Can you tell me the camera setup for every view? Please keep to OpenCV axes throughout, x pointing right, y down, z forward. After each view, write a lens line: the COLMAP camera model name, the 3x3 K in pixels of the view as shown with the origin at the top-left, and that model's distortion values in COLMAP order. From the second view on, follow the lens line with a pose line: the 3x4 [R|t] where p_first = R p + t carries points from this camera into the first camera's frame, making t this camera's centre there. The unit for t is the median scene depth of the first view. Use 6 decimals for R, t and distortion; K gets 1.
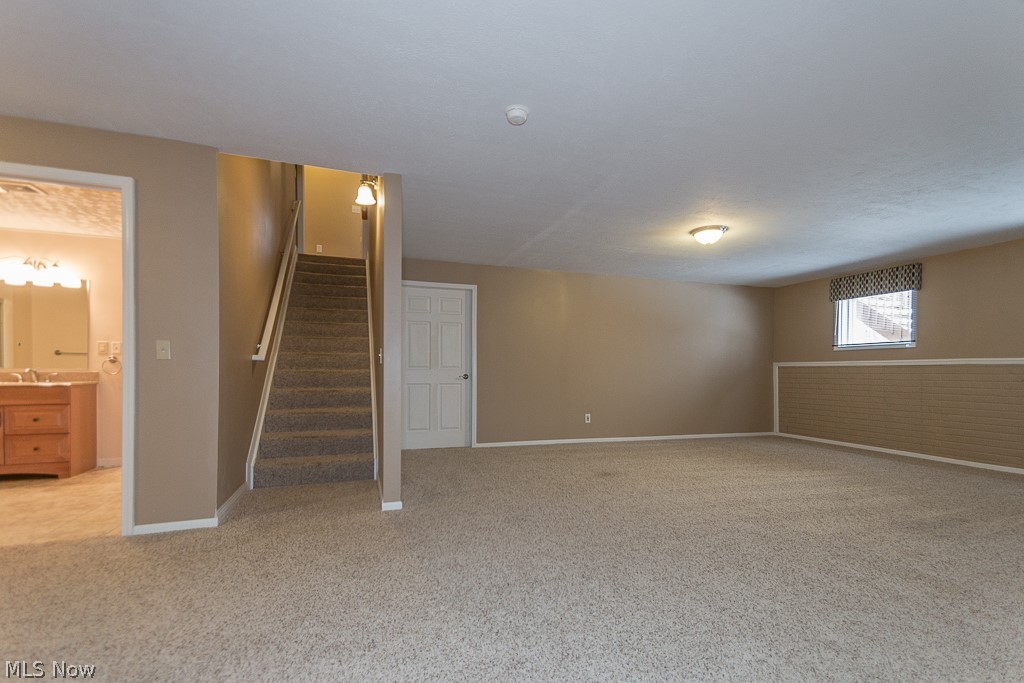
lens RADIAL K [[484.2, 0, 532.2], [0, 484.2, 361.0], [0, 0, 1]] dist [0.027528, -0.000239]
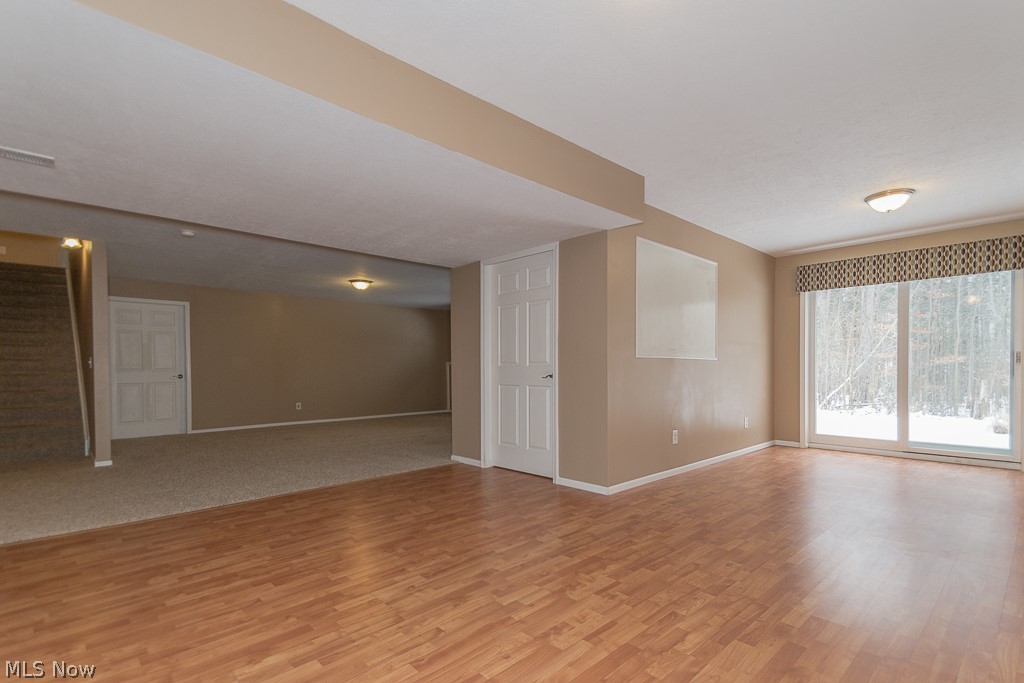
lens RADIAL K [[484.2, 0, 532.2], [0, 484.2, 361.0], [0, 0, 1]] dist [0.027528, -0.000239]
pose [[0.903727, -0.009043, 0.428014, 0.146556], [0.003819, 0.999907, 0.013063, -0.020919], [-0.428093, -0.010171, 0.903678, -0.537904]]
